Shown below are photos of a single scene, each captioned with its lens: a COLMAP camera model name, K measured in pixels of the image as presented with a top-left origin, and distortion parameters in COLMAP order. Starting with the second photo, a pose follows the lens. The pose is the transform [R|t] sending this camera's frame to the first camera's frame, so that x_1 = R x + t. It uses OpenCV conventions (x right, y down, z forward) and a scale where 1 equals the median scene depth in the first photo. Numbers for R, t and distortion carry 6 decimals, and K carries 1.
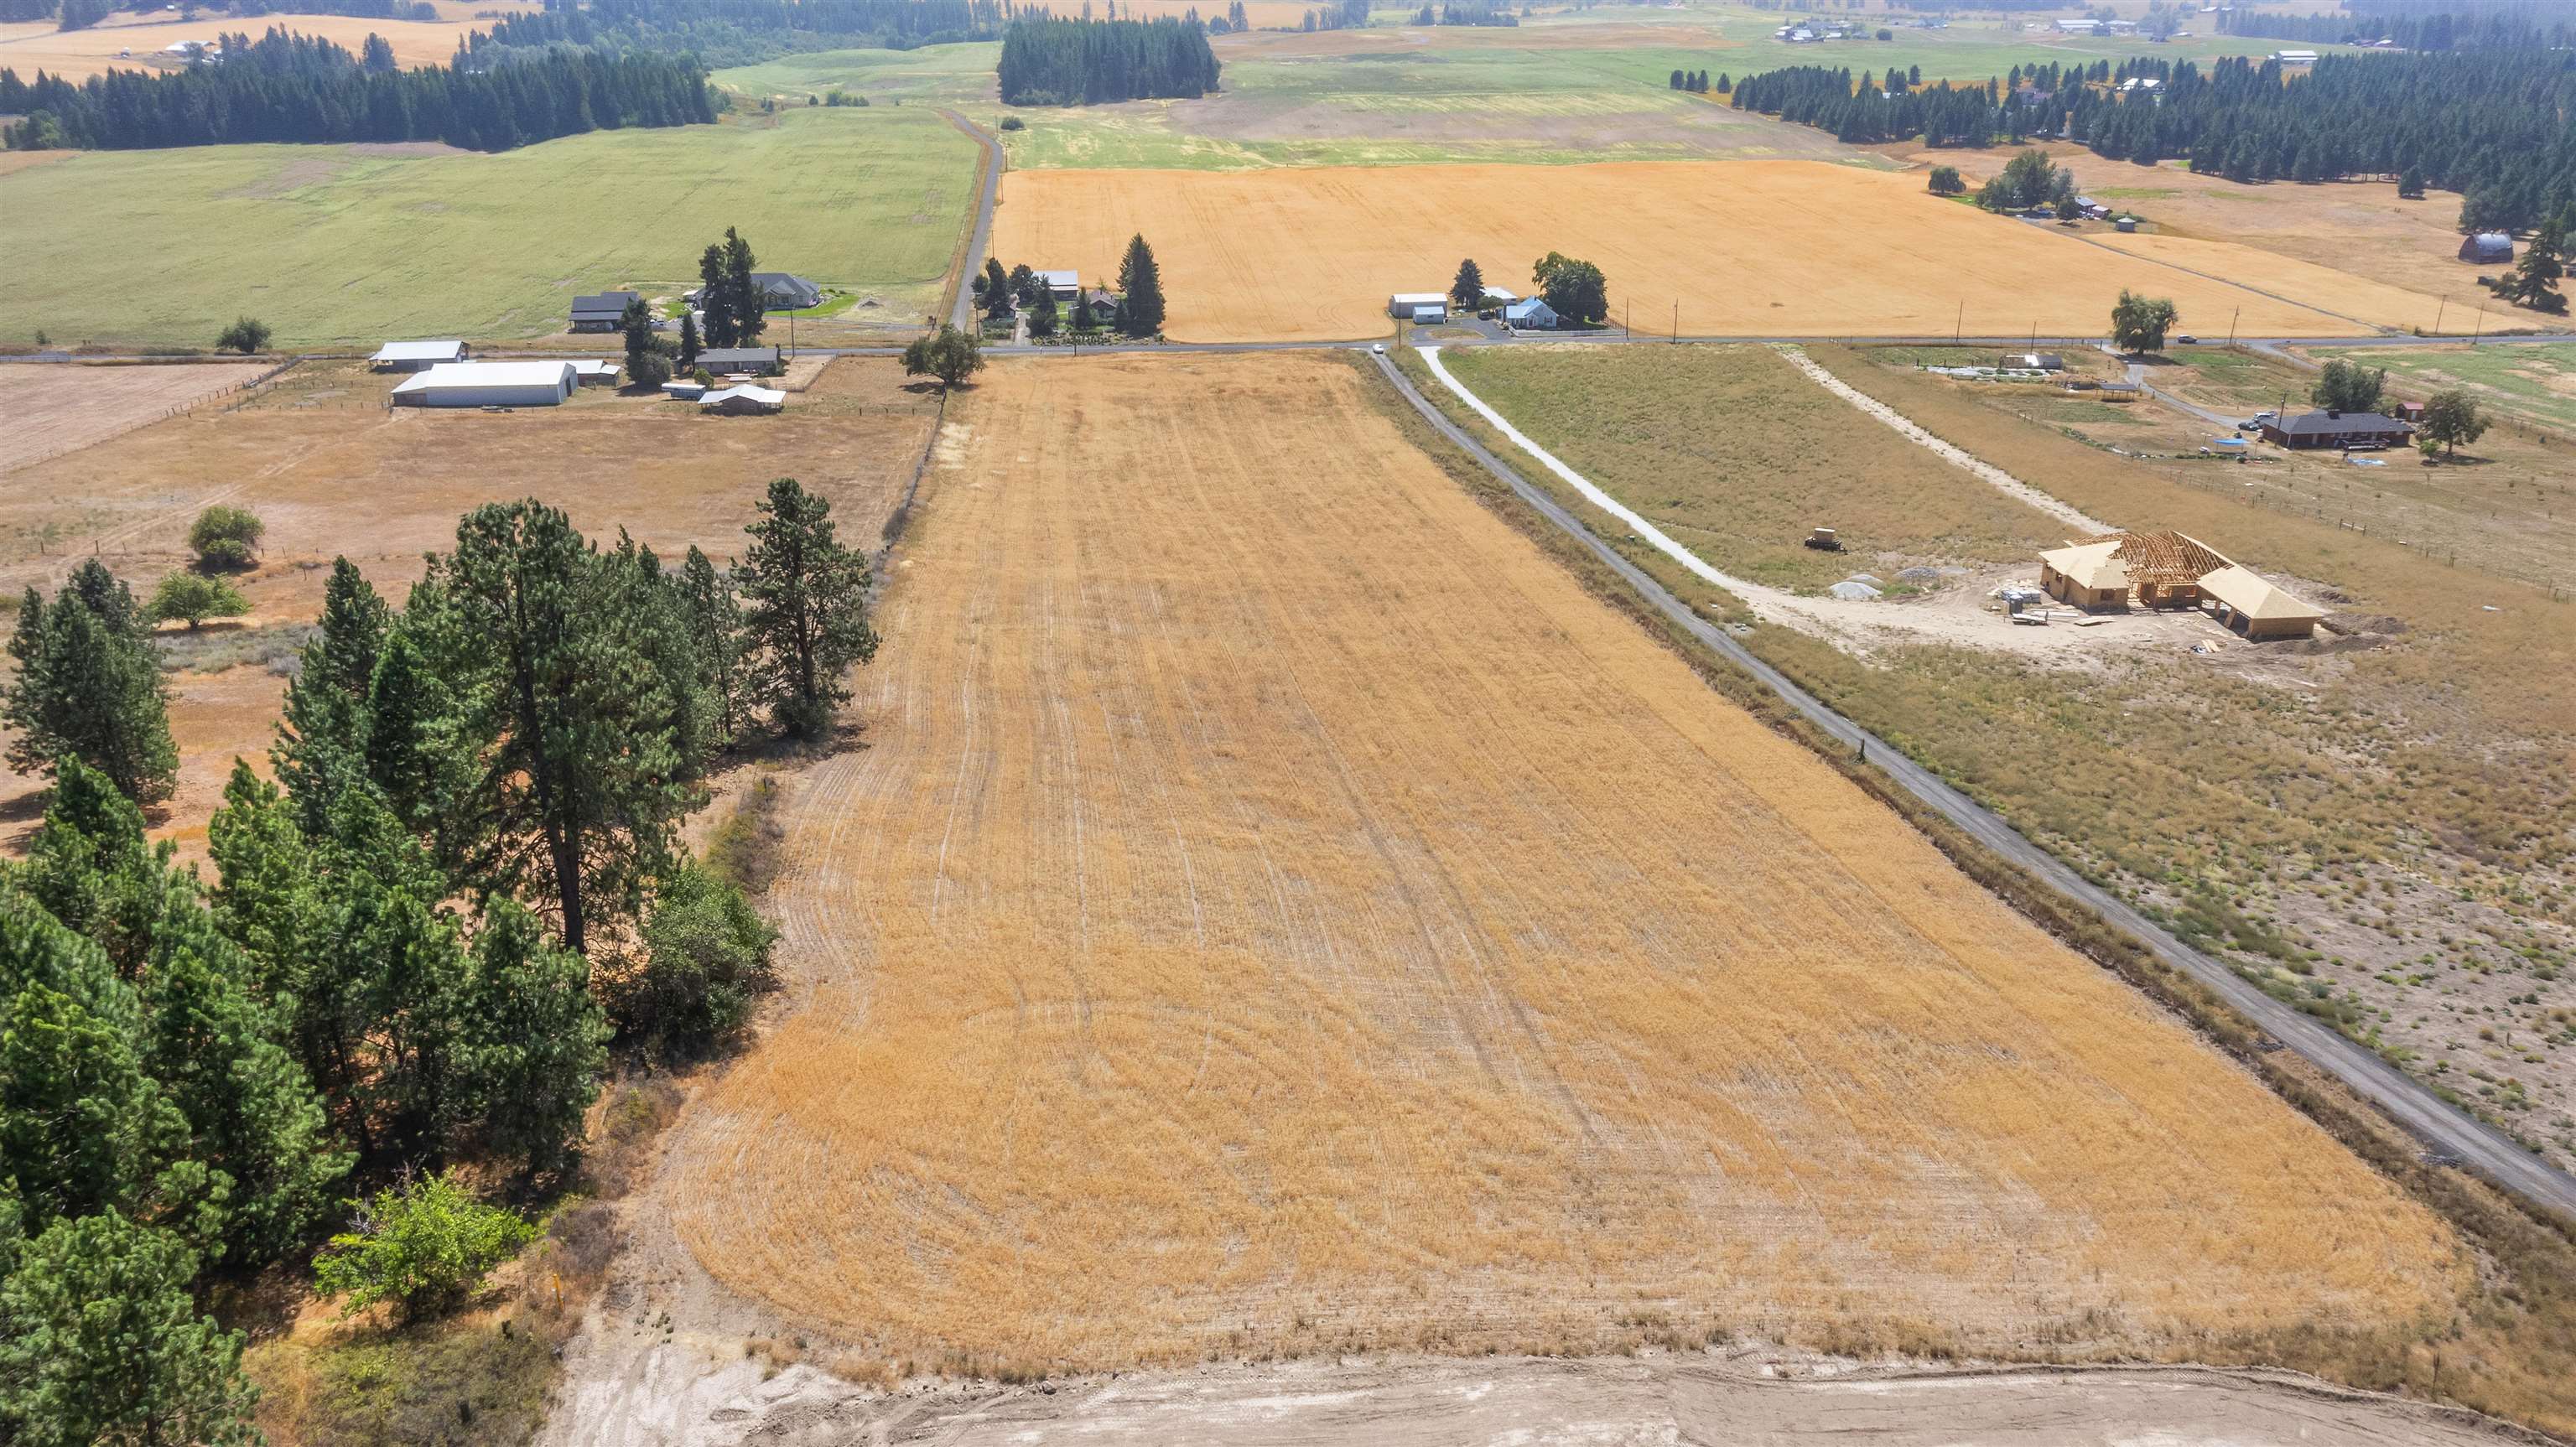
lens RADIAL K [[2070.1, 0, 1288.0], [0, 2070.1, 723.5], [0, 0, 1]] dist [0.002043, 0.011042]
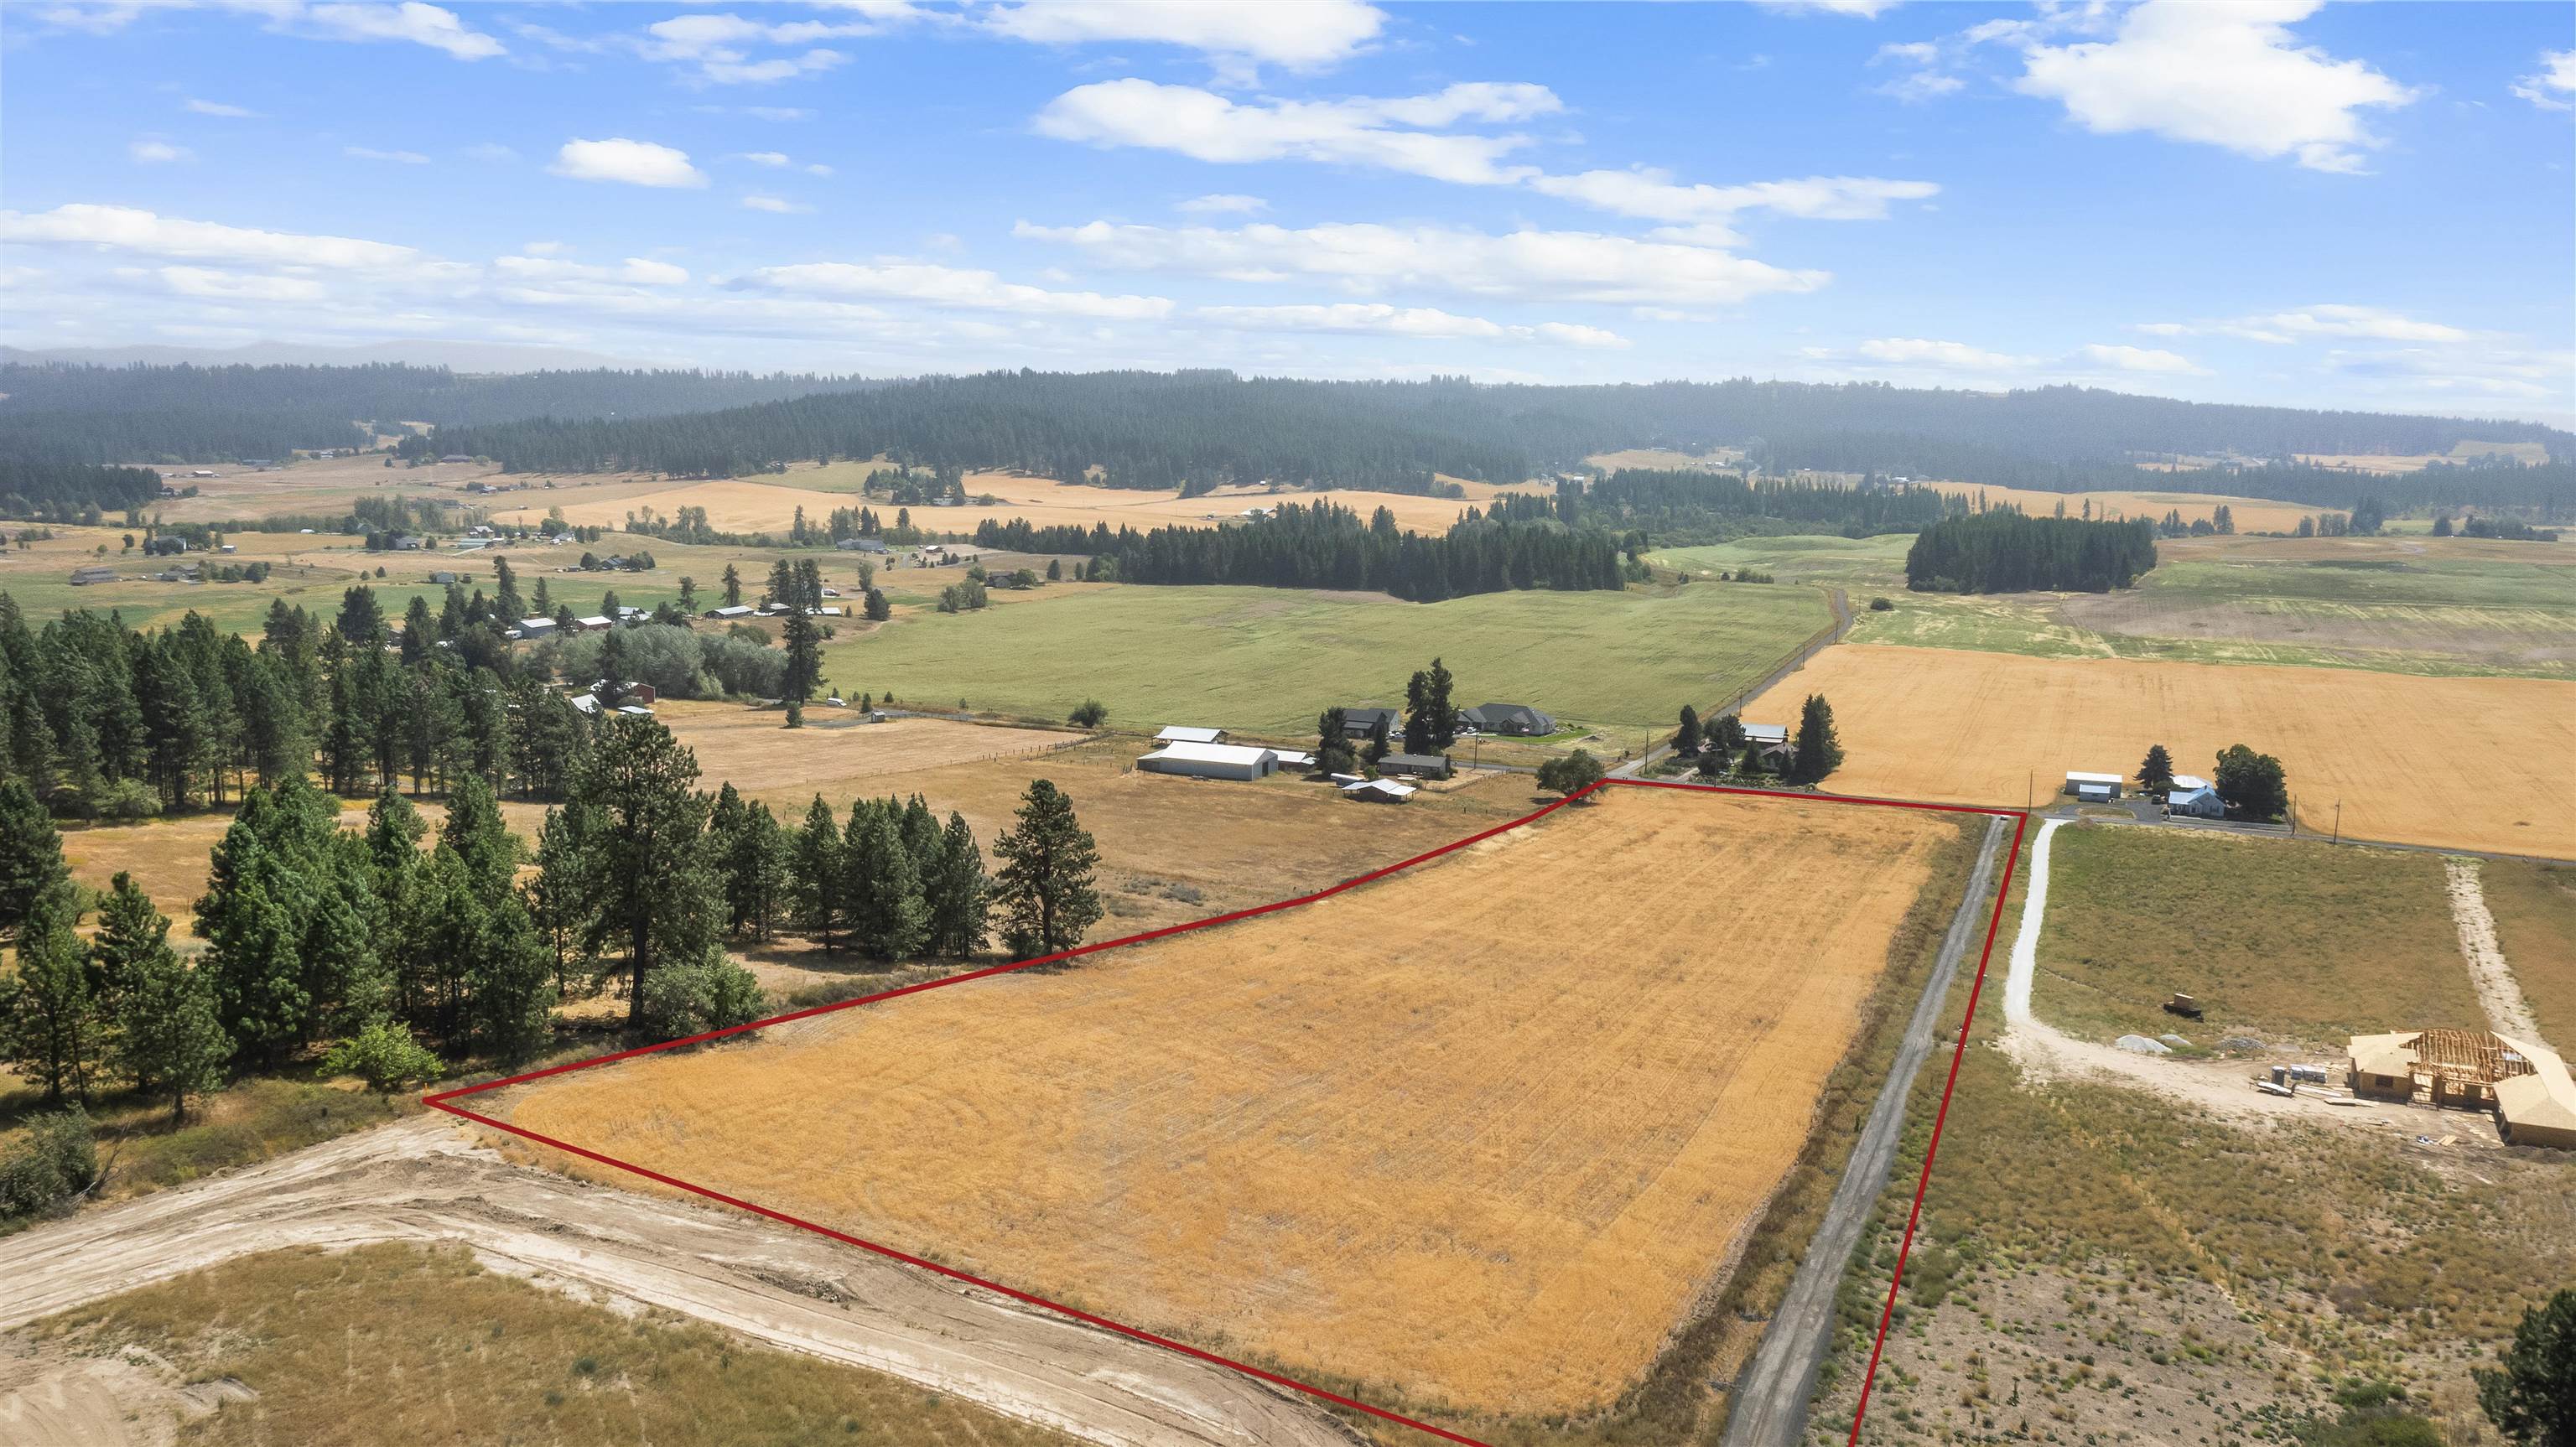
lens RADIAL K [[2070.1, 0, 1288.0], [0, 2070.1, 723.5], [0, 0, 1]] dist [0.002043, 0.011042]
pose [[0.876694, 0.083007, -0.473832, 0.235690], [-0.186726, 0.966487, -0.176172, 0.026254], [0.443329, 0.242926, 0.862813, -0.070984]]
